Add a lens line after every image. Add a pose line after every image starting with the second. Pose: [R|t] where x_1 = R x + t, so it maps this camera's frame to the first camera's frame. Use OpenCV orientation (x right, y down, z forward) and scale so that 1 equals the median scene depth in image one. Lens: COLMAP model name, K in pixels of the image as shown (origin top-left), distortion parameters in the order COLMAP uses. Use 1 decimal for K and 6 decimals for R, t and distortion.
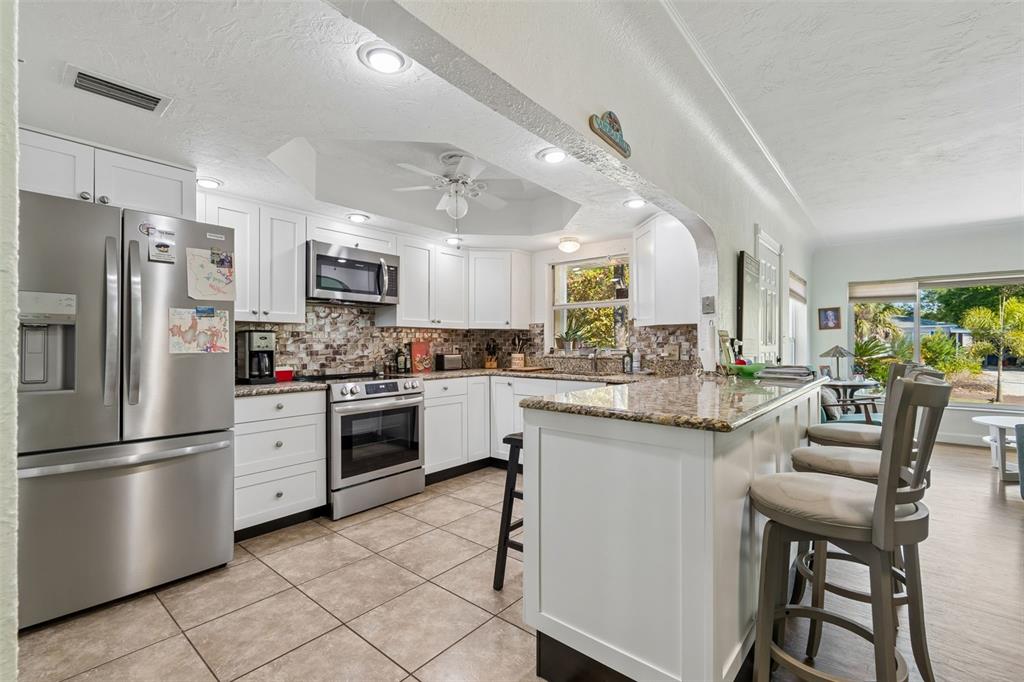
lens RADIAL K [[453.1, 0, 504.4], [0, 453.1, 341.2], [0, 0, 1]] dist [0.001986, -0.000900]
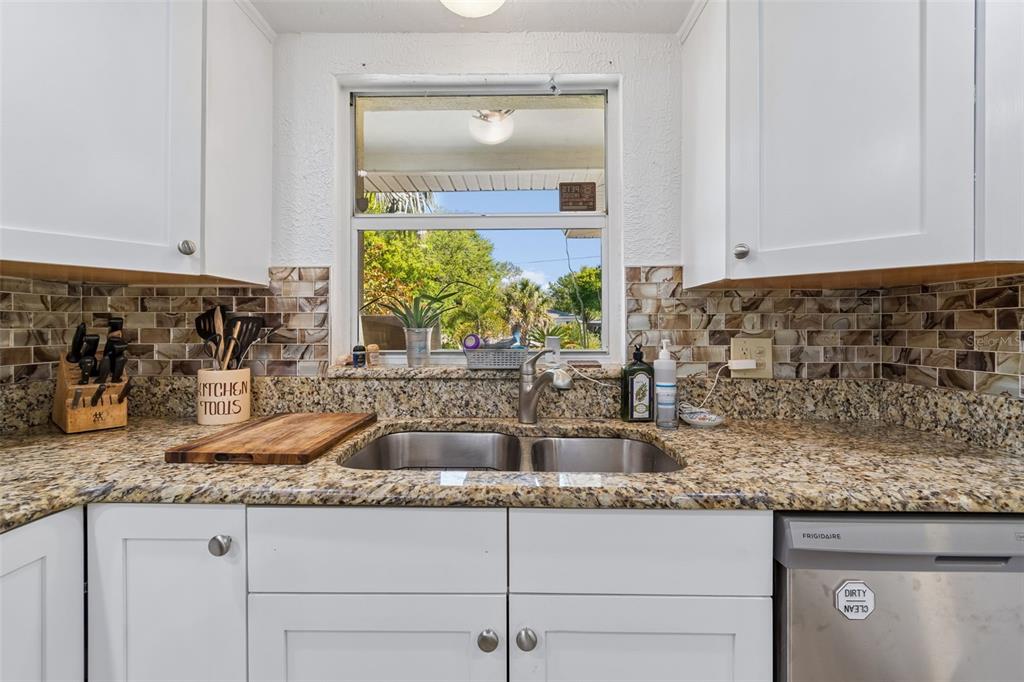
lens RADIAL K [[453.1, 0, 505.2], [0, 453.1, 329.1], [0, 0, 1]] dist [0.001986, -0.000900]
pose [[0.770533, 0.003767, 0.637389, -0.020339], [-0.005156, 0.999987, 0.000323, 0.002496], [-0.637379, -0.003536, 0.770543, 0.858785]]
